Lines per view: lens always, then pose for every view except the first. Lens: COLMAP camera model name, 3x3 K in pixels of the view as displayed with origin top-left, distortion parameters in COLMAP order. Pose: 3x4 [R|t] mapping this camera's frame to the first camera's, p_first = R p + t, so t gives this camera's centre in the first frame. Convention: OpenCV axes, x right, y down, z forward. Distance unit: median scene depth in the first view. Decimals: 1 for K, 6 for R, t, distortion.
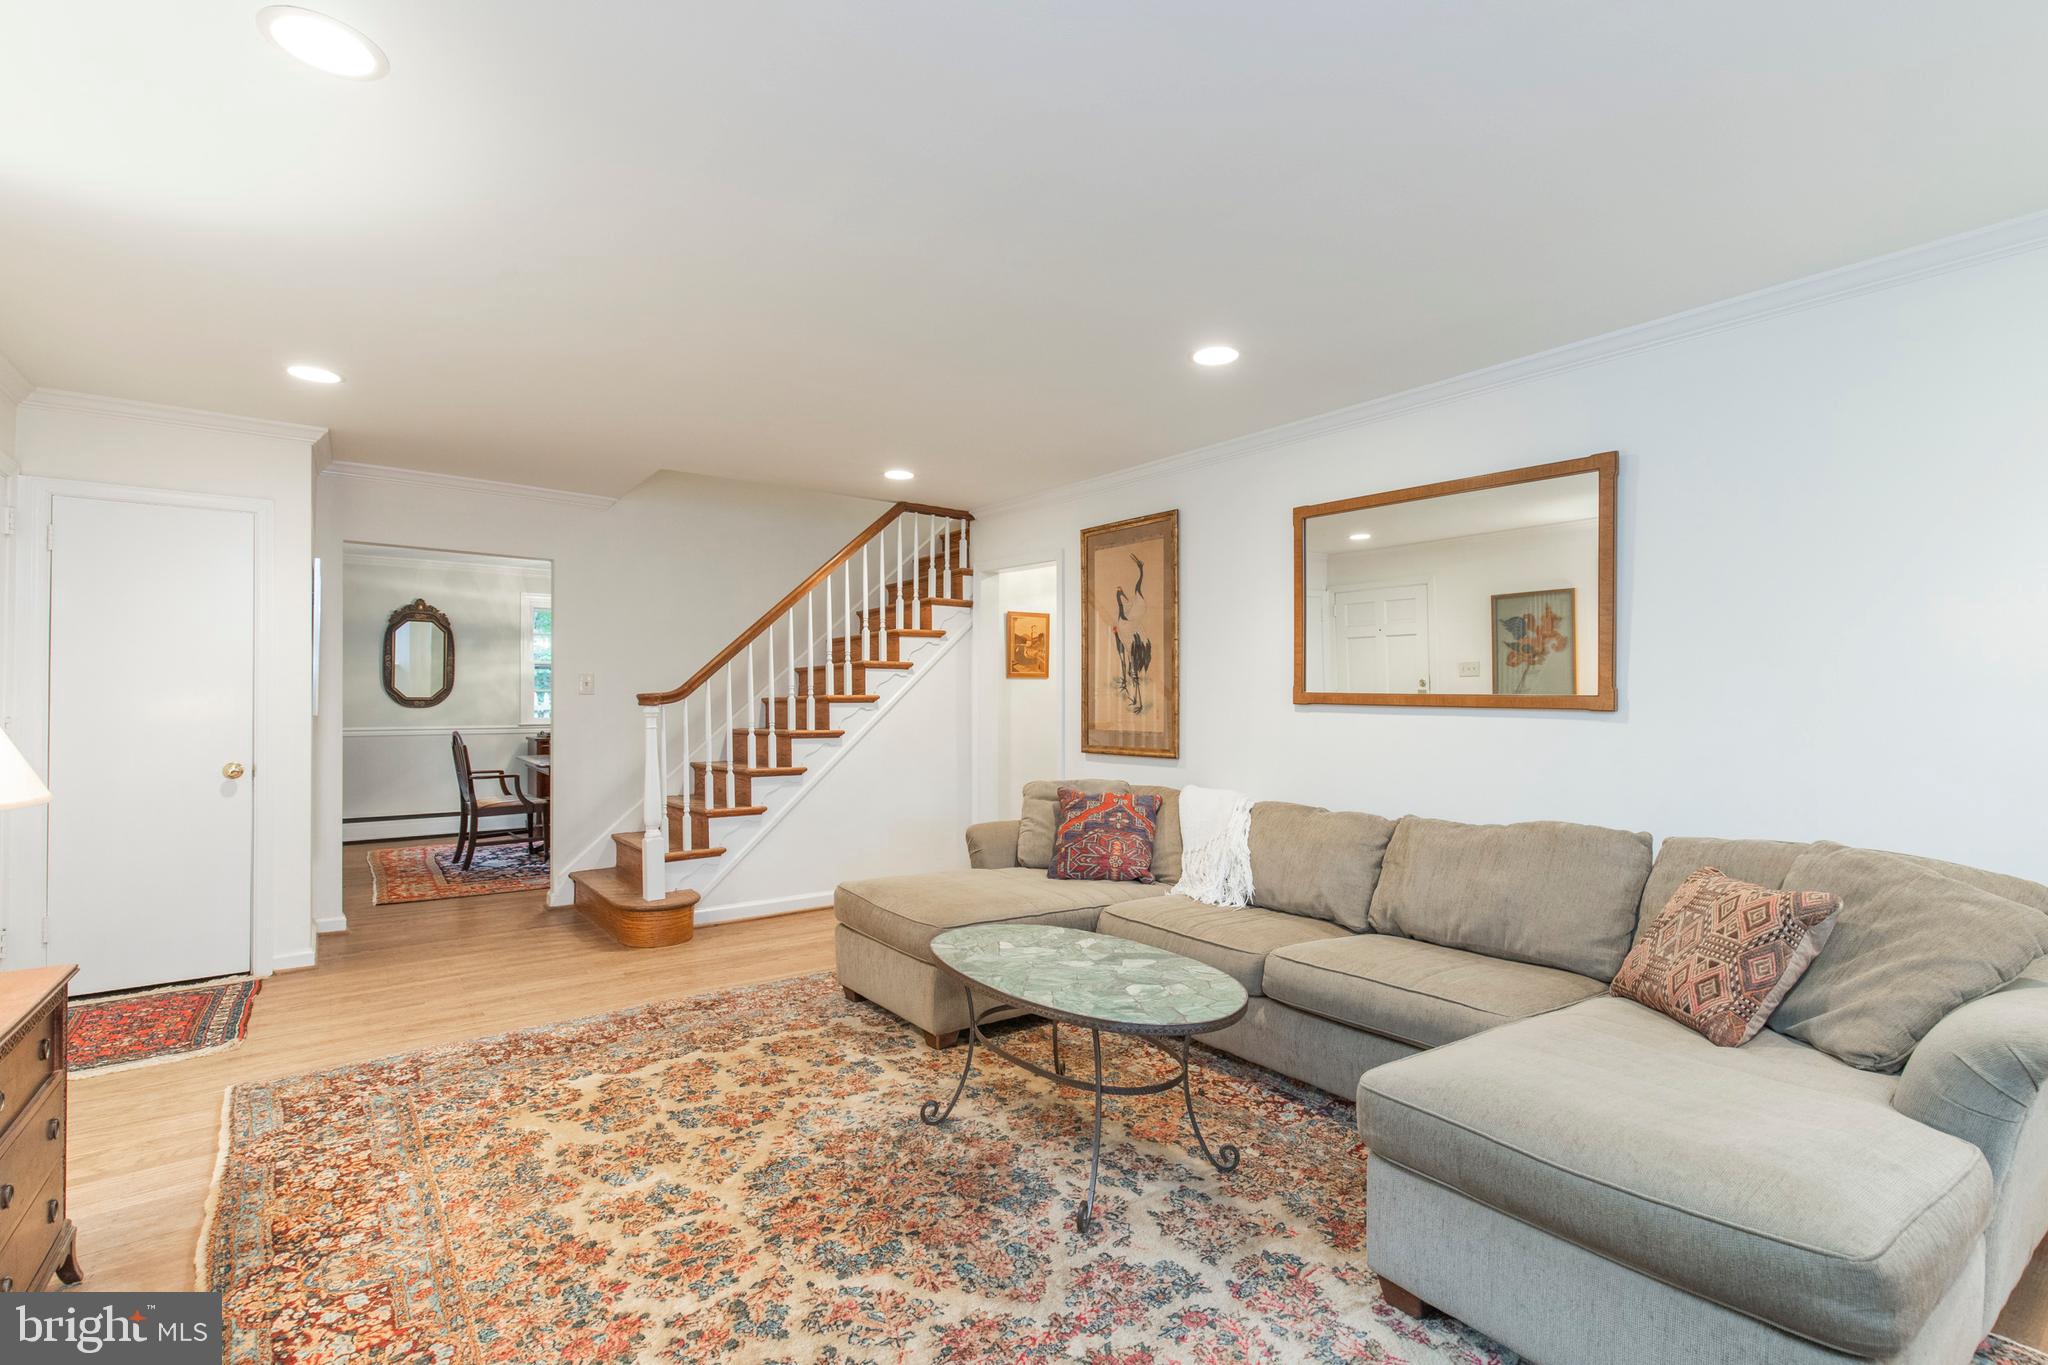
lens RADIAL K [[930.6, 0, 1033.7], [0, 930.6, 683.5], [0, 0, 1]] dist [0.008174, -0.000190]
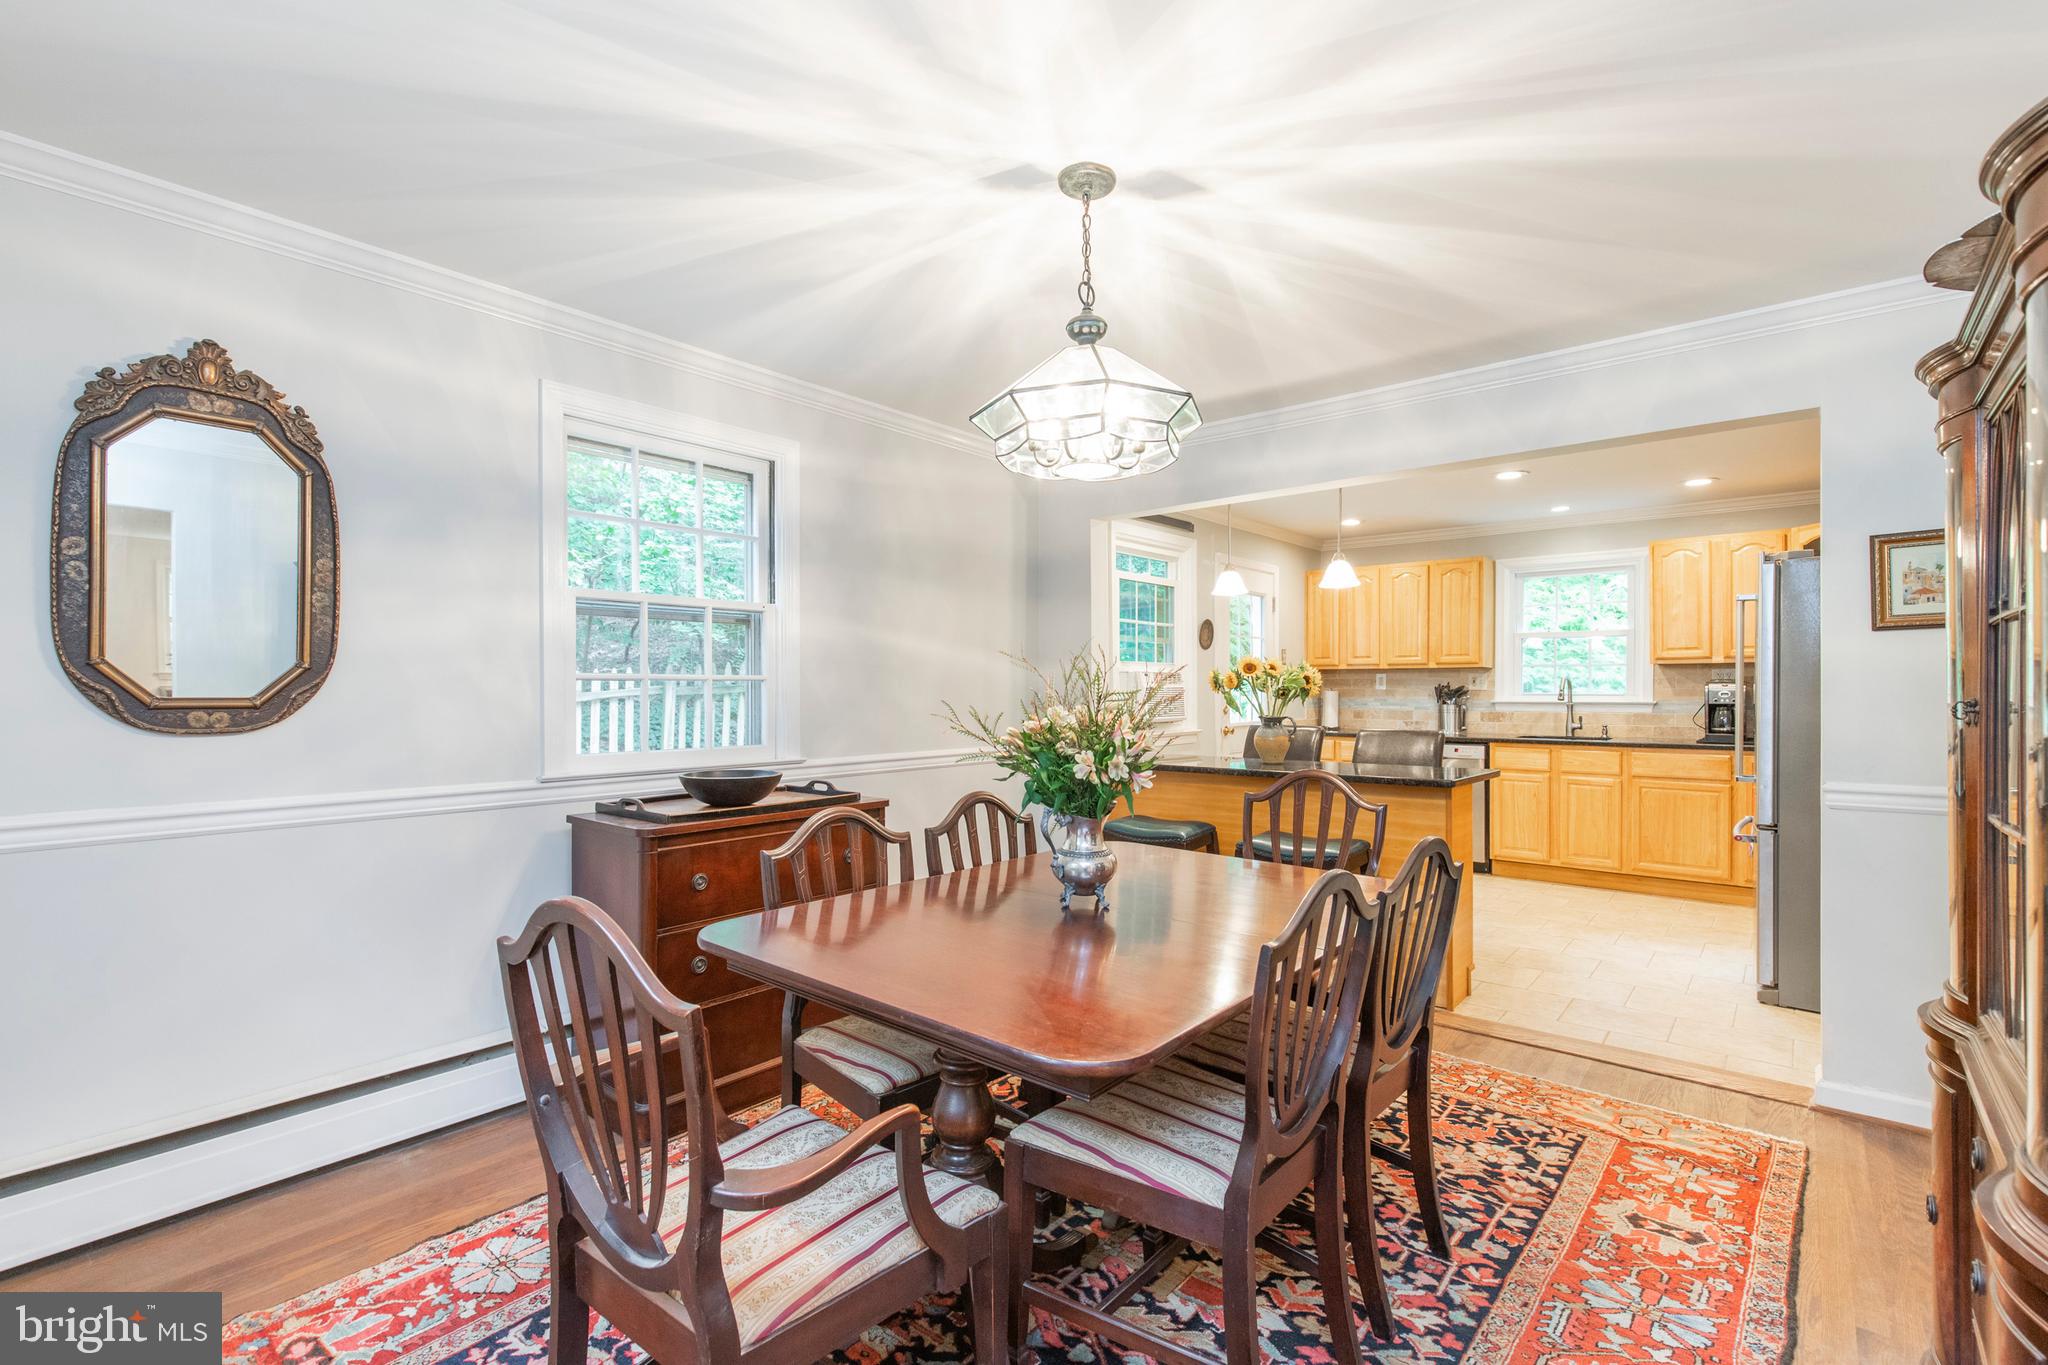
lens RADIAL K [[930.6, 0, 1037.0], [0, 930.6, 686.3], [0, 0, 1]] dist [0.008174, -0.000190]
pose [[0.979481, 0.002449, 0.201523, -0.464735], [-0.005724, 0.999861, 0.015670, 0.005629], [-0.201456, -0.016502, 0.979359, 0.665848]]
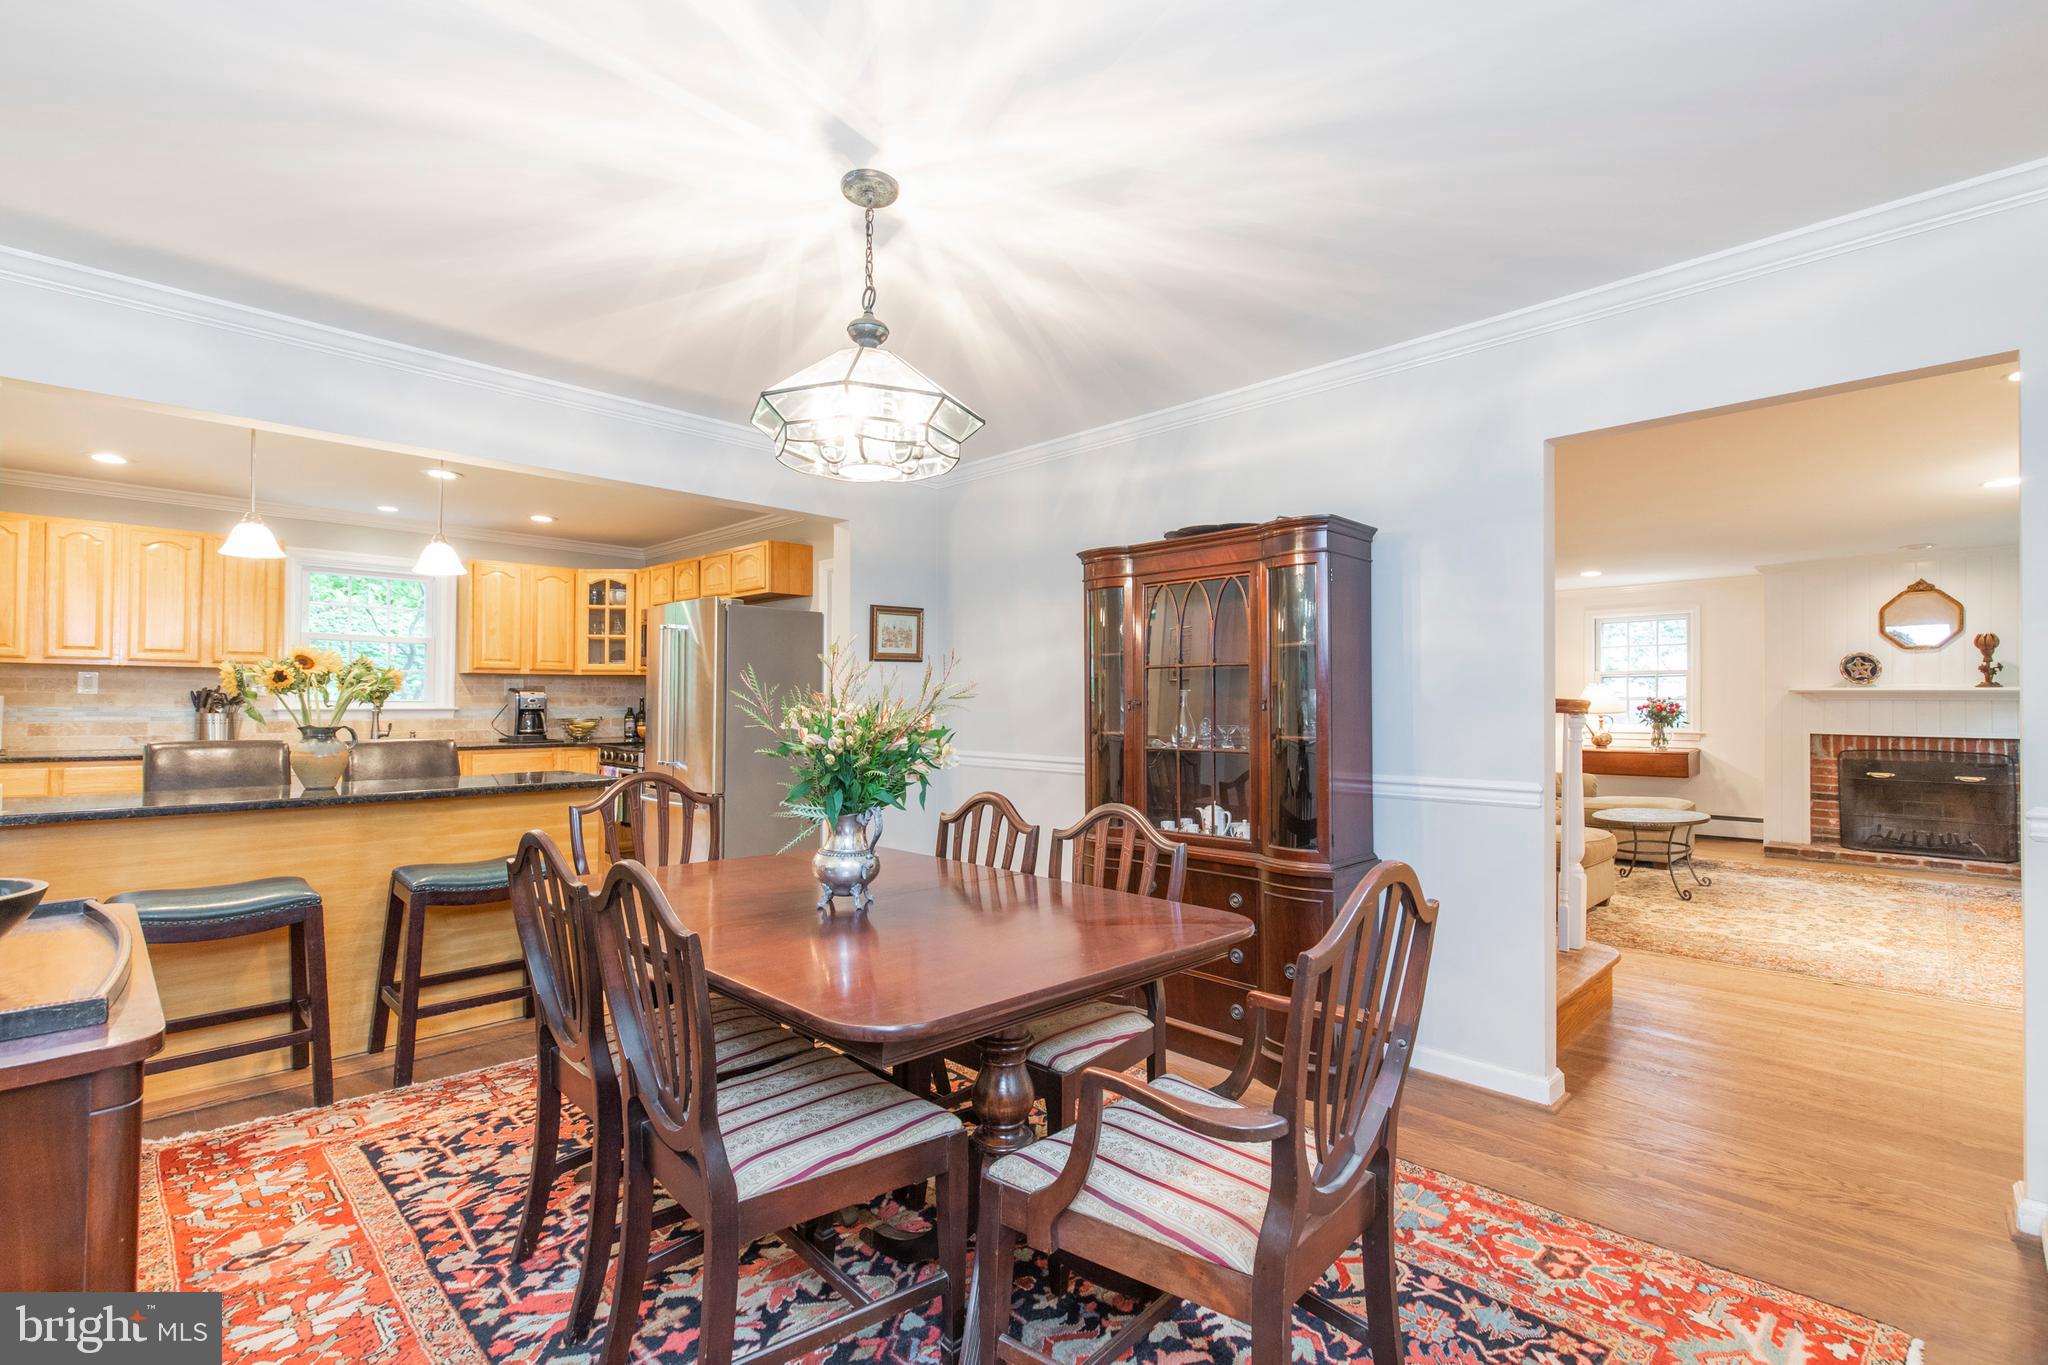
lens RADIAL K [[930.6, 0, 1020.5], [0, 930.6, 693.6], [0, 0, 1]] dist [0.008174, -0.000190]
pose [[-0.122078, 0.012117, 0.992447, -0.827170], [-0.023037, 0.999622, -0.015038, 0.022665], [-0.992253, -0.024699, -0.121753, 1.101159]]
